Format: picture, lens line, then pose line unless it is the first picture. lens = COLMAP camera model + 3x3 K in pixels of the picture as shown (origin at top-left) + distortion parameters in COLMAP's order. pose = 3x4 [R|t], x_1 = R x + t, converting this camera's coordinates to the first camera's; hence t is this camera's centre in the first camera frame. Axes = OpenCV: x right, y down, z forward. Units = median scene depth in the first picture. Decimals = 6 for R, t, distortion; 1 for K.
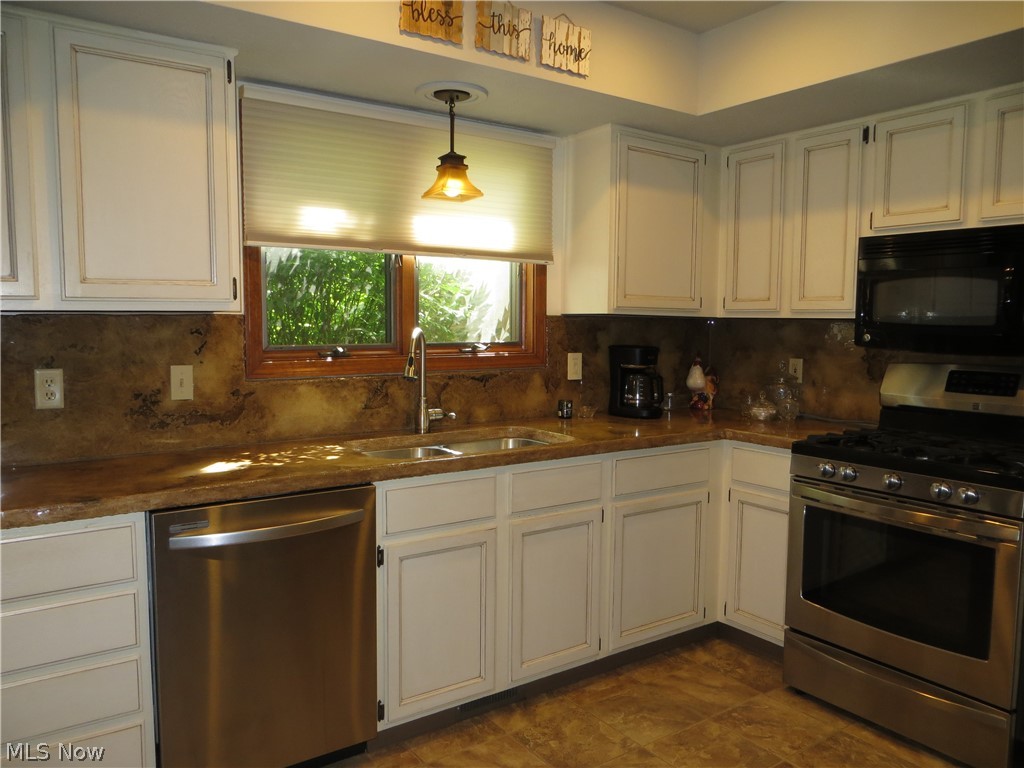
lens RADIAL K [[784.6, 0, 485.8], [0, 784.6, 384.3], [0, 0, 1]] dist [-0.013315, 0.028080]
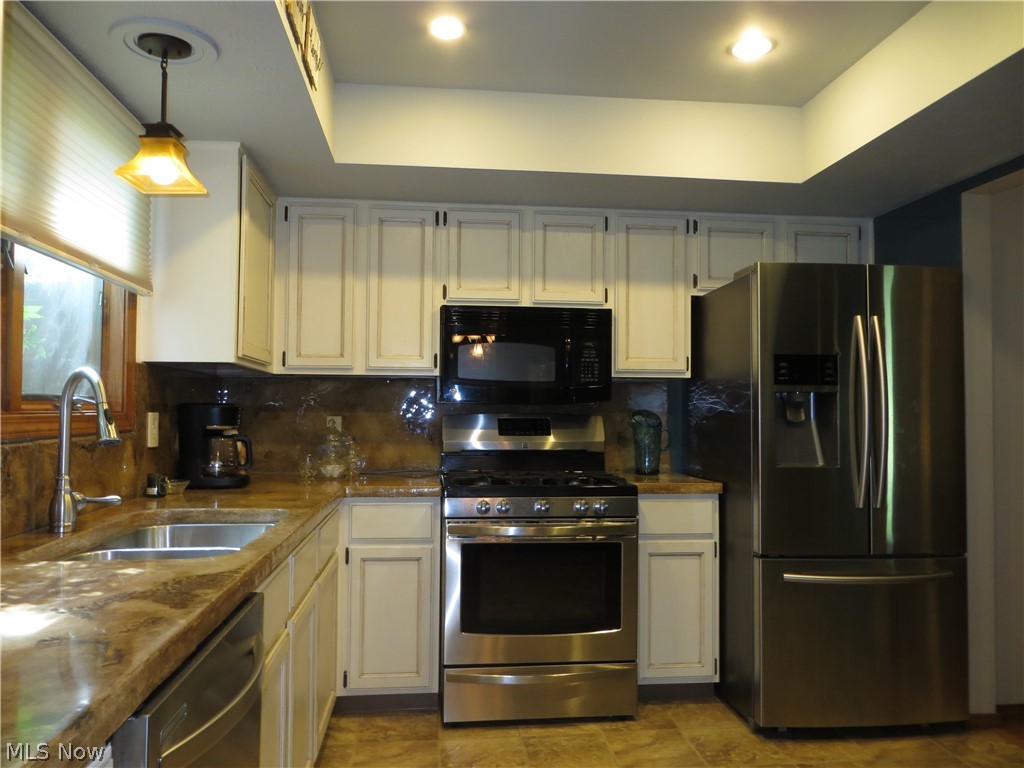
lens RADIAL K [[784.6, 0, 511.2], [0, 784.6, 384.3], [0, 0, 1]] dist [-0.013315, 0.028080]
pose [[0.472752, 0.023159, 0.880891, -0.471632], [0.071054, 0.995398, -0.064303, 0.008906], [-0.878326, 0.092990, 0.468930, 0.375377]]
